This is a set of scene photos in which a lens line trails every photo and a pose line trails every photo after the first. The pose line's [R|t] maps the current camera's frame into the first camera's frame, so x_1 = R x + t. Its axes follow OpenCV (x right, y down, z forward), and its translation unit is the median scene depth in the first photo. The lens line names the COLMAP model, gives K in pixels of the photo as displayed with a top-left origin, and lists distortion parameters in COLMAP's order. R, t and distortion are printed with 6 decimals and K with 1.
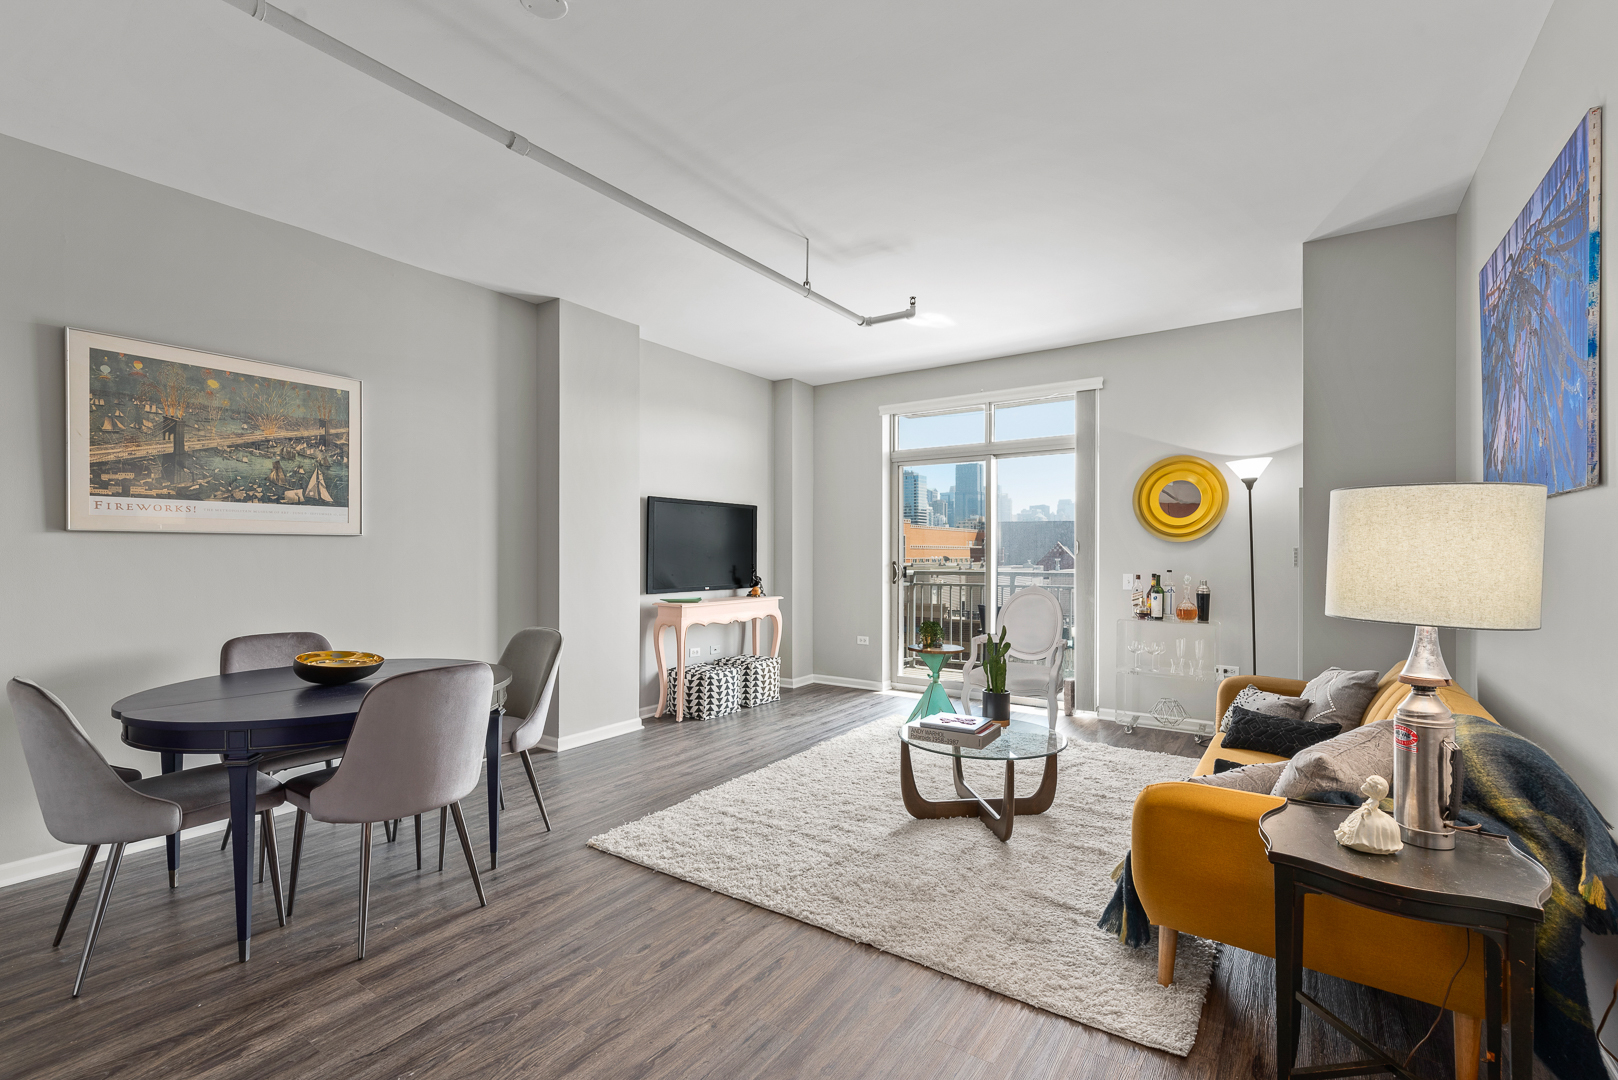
lens RADIAL K [[713.6, 0, 816.2], [0, 713.6, 557.1], [0, 0, 1]] dist [0.001234, 0.001267]
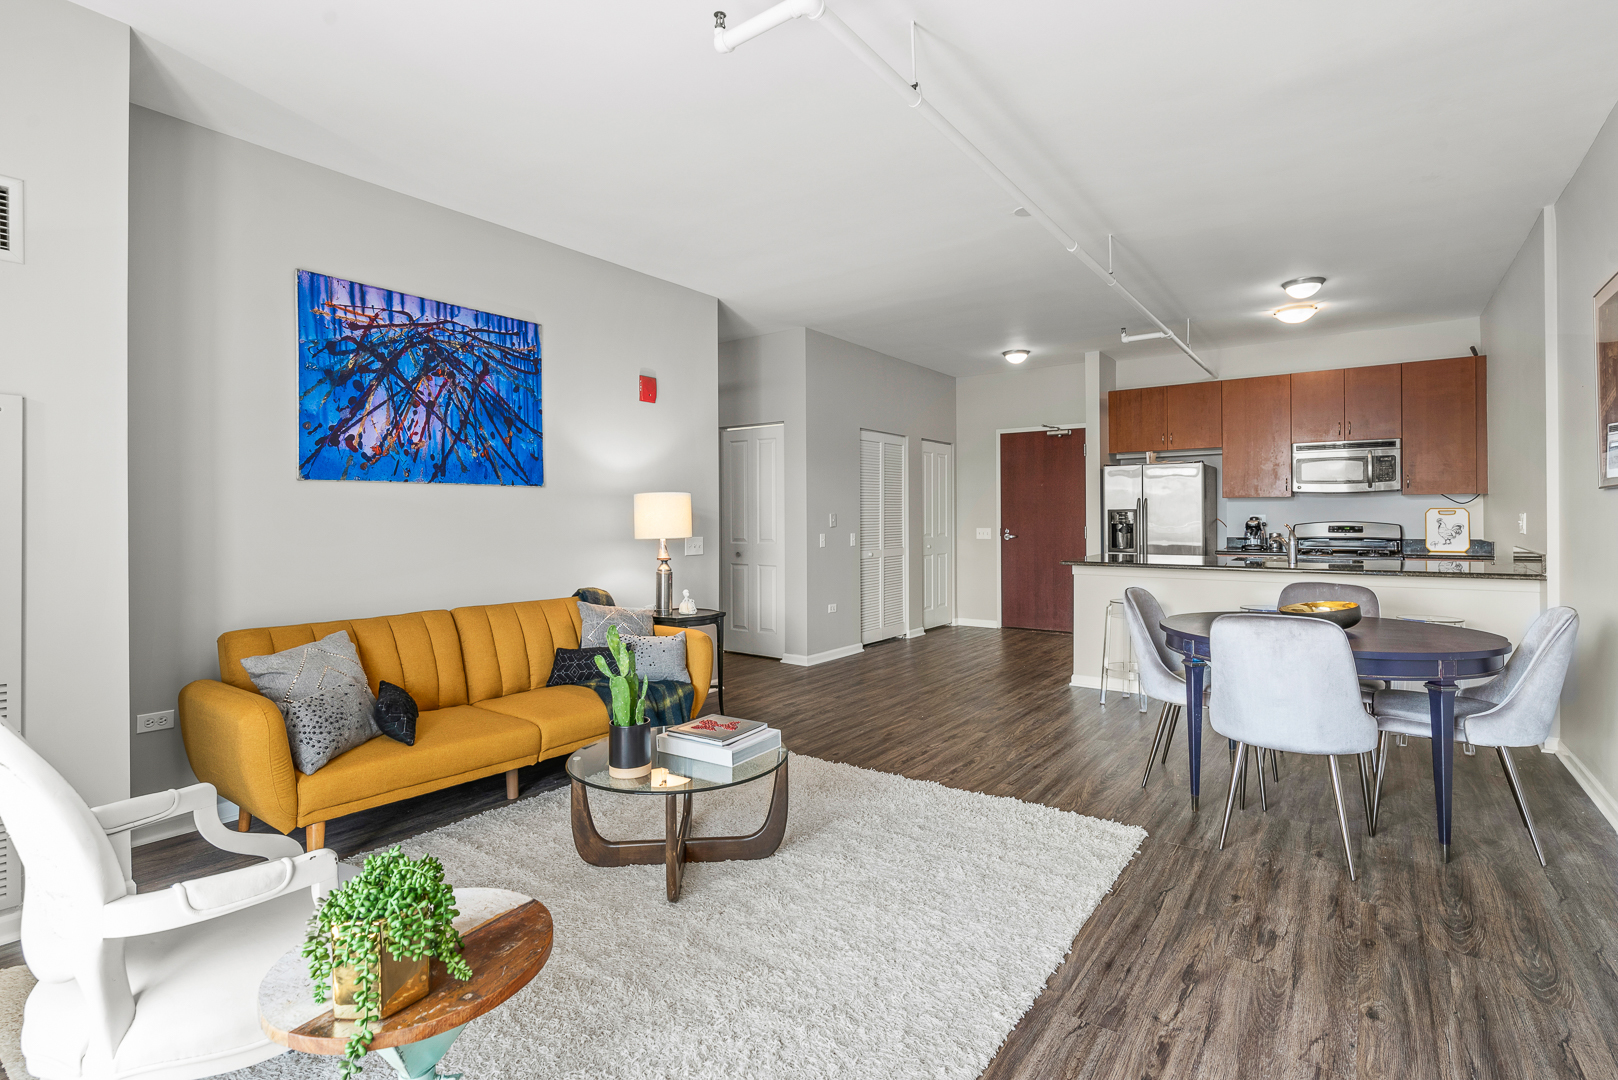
lens RADIAL K [[763.9, 0, 823.7], [0, 763.9, 512.3], [0, 0, 1]] dist [-0.004701, -0.001590]
pose [[-0.999837, 0.003983, 0.017616, 0.052453], [0.003979, 0.999992, -0.000280, -0.005087], [-0.017617, -0.000210, -0.999845, 1.493554]]
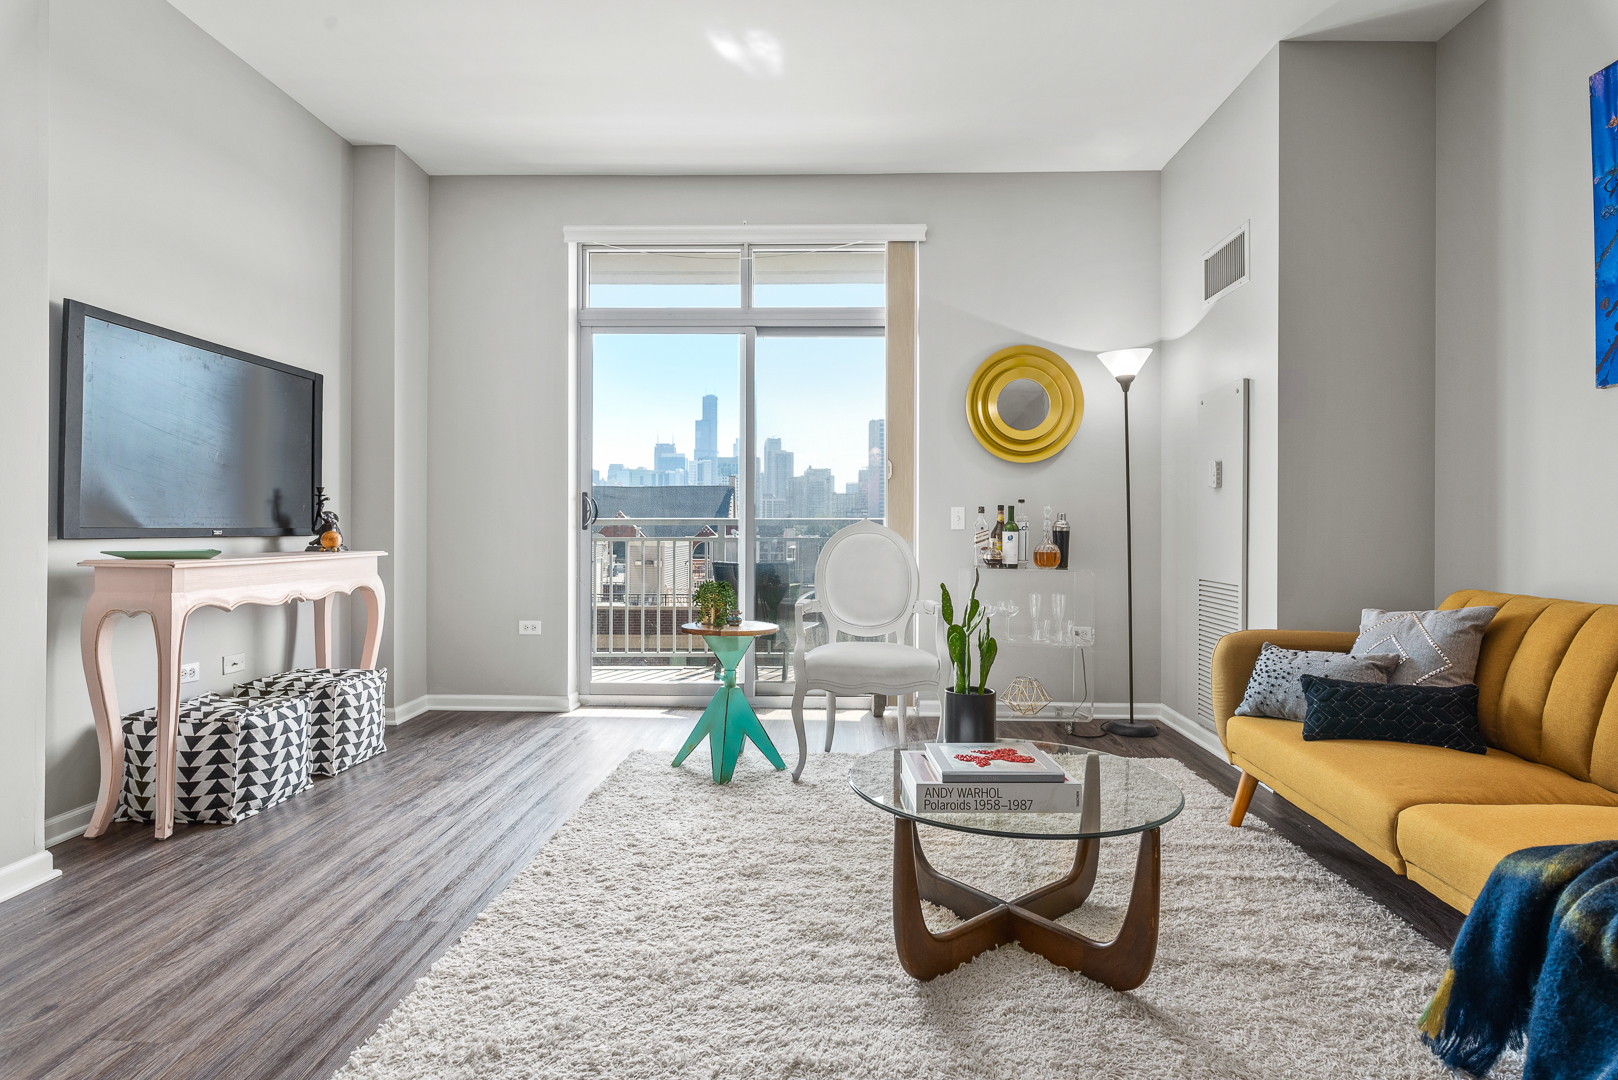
lens RADIAL K [[852.4, 0, 814.1], [0, 852.4, 528.1], [0, 0, 1]] dist [0.007473, -0.000870]
pose [[0.842978, 0.002914, 0.537941, -0.178067], [-0.000701, 0.999990, -0.004319, 0.061594], [-0.537948, 0.003263, 0.842972, 0.463627]]
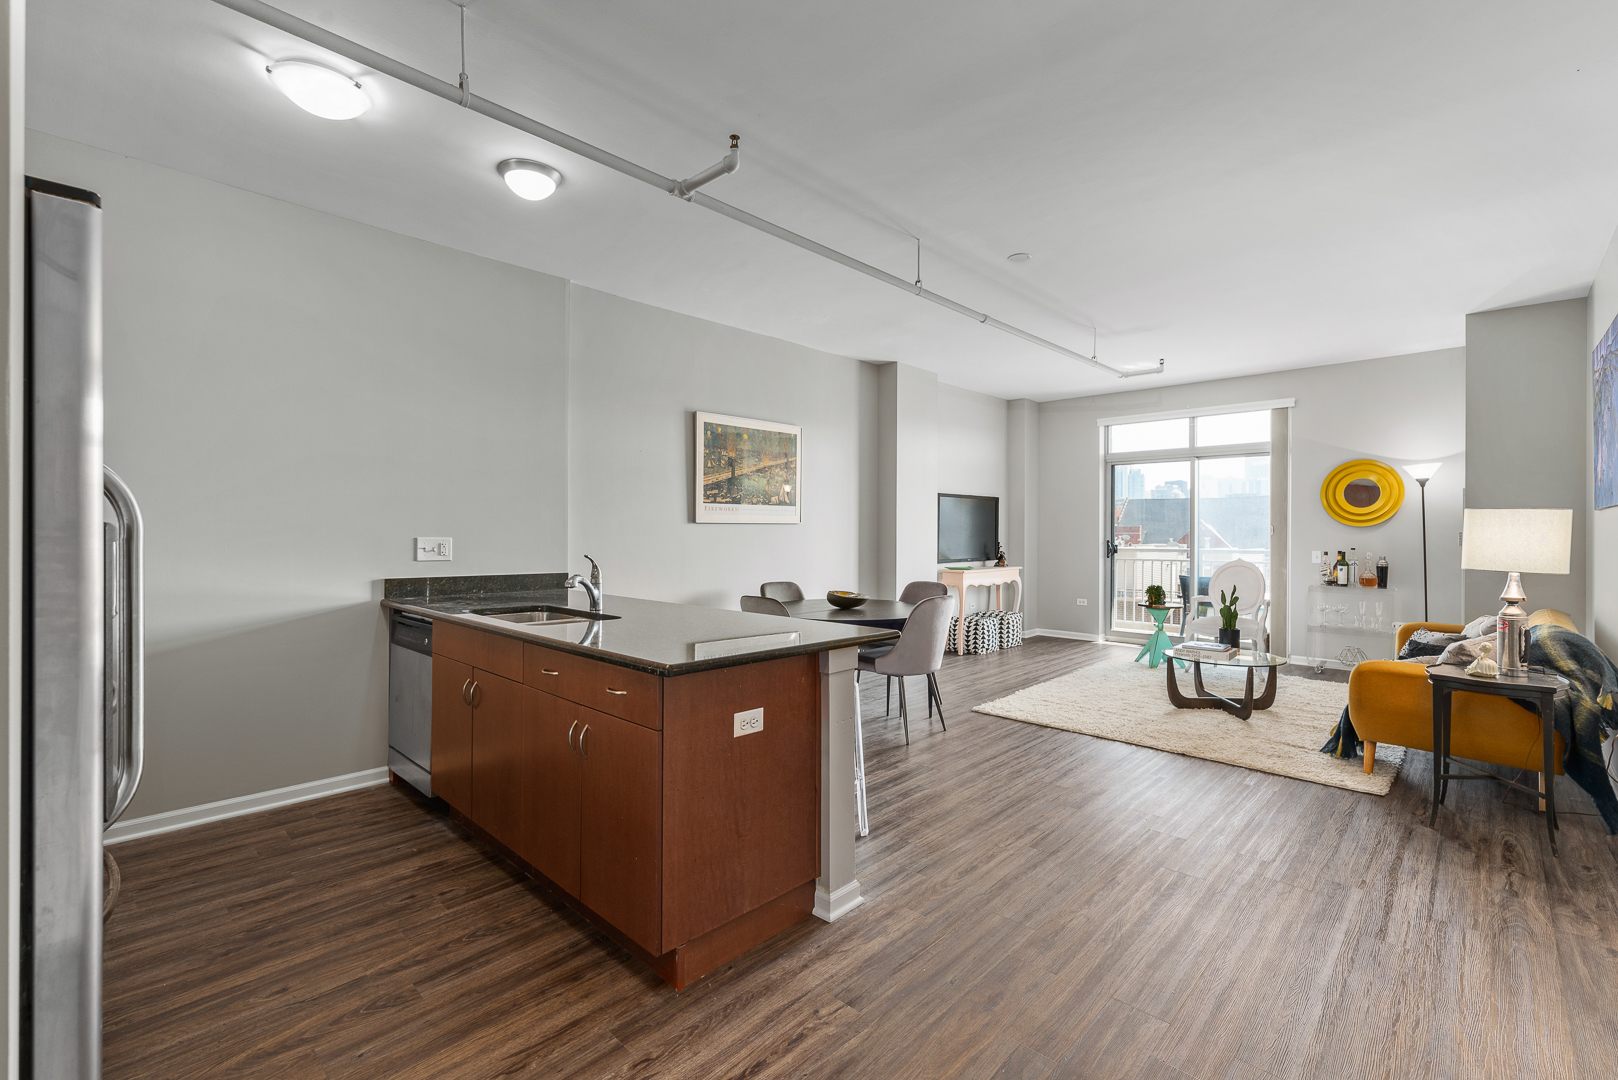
lens RADIAL K [[713.6, 0, 816.6], [0, 713.6, 535.4], [0, 0, 1]] dist [0.001234, 0.001267]
pose [[0.987255, 0.002591, -0.159127, -0.315968], [-0.002417, 0.999996, 0.001292, -0.005074], [0.159130, -0.000891, 0.987257, -0.528473]]
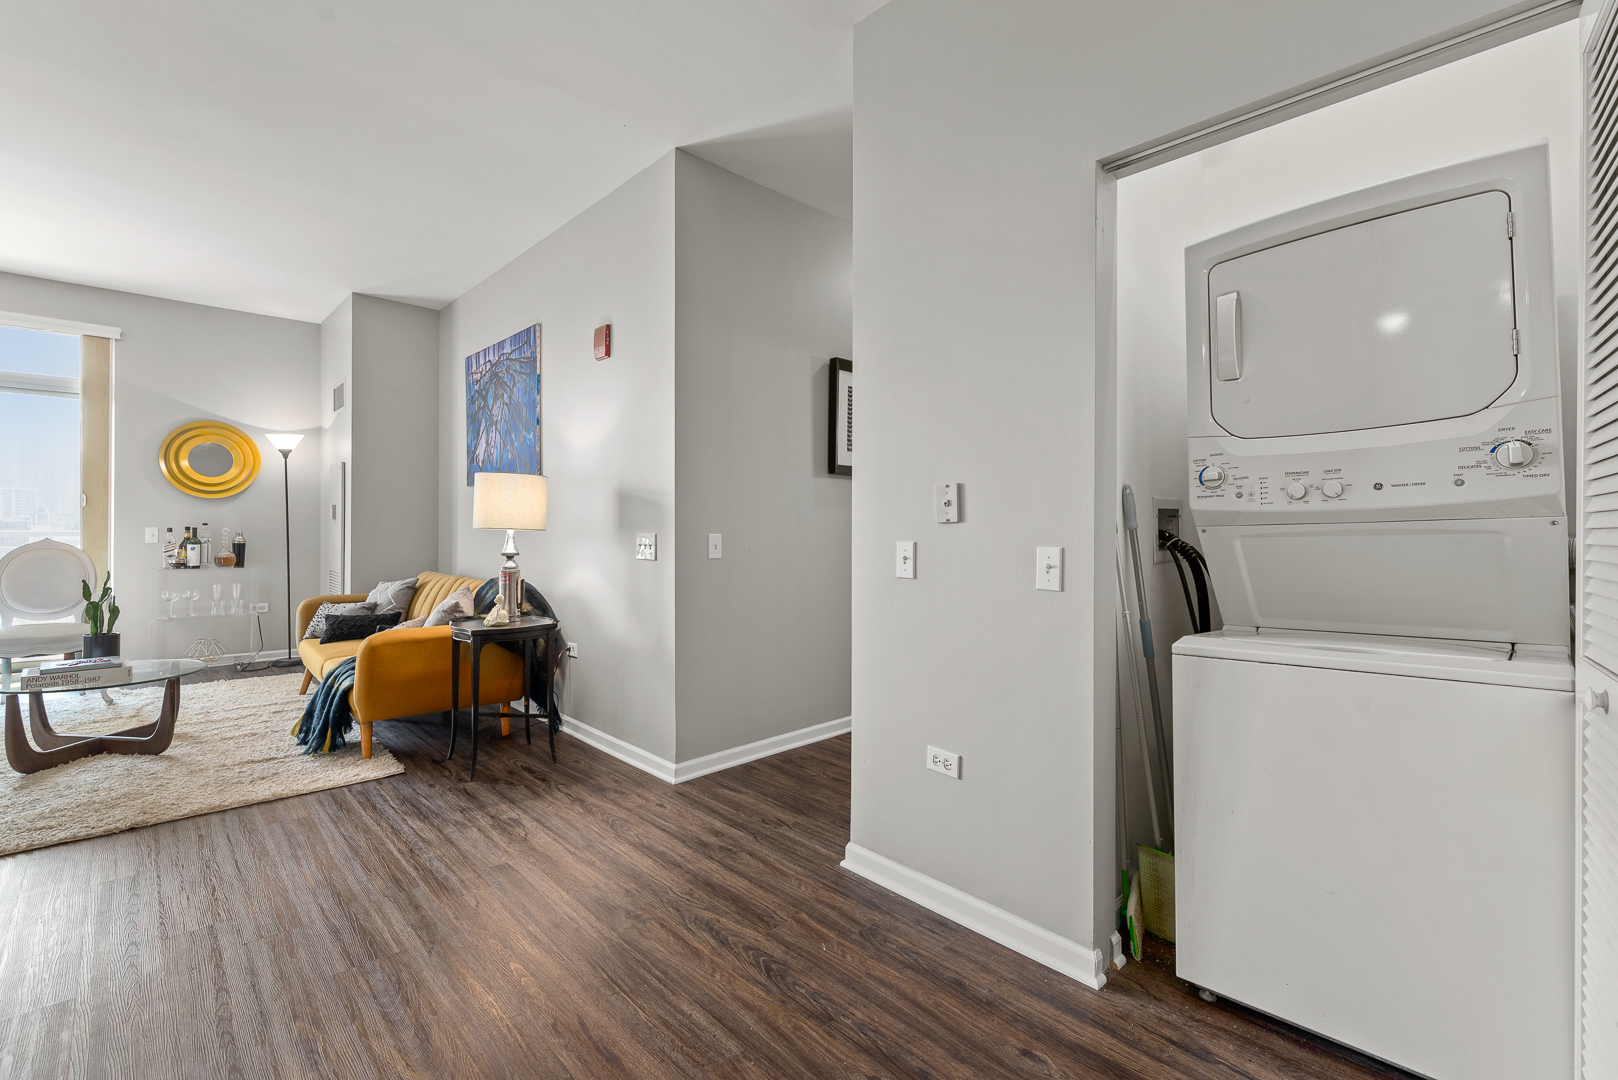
lens RADIAL K [[713.6, 0, 817.4], [0, 713.6, 524.8], [0, 0, 1]] dist [0.001234, 0.001267]
pose [[0.202964, 0.005618, 0.979170, -0.480353], [0.000403, 0.999983, -0.005821, 0.033265], [-0.979186, 0.001576, 0.202958, -0.186812]]
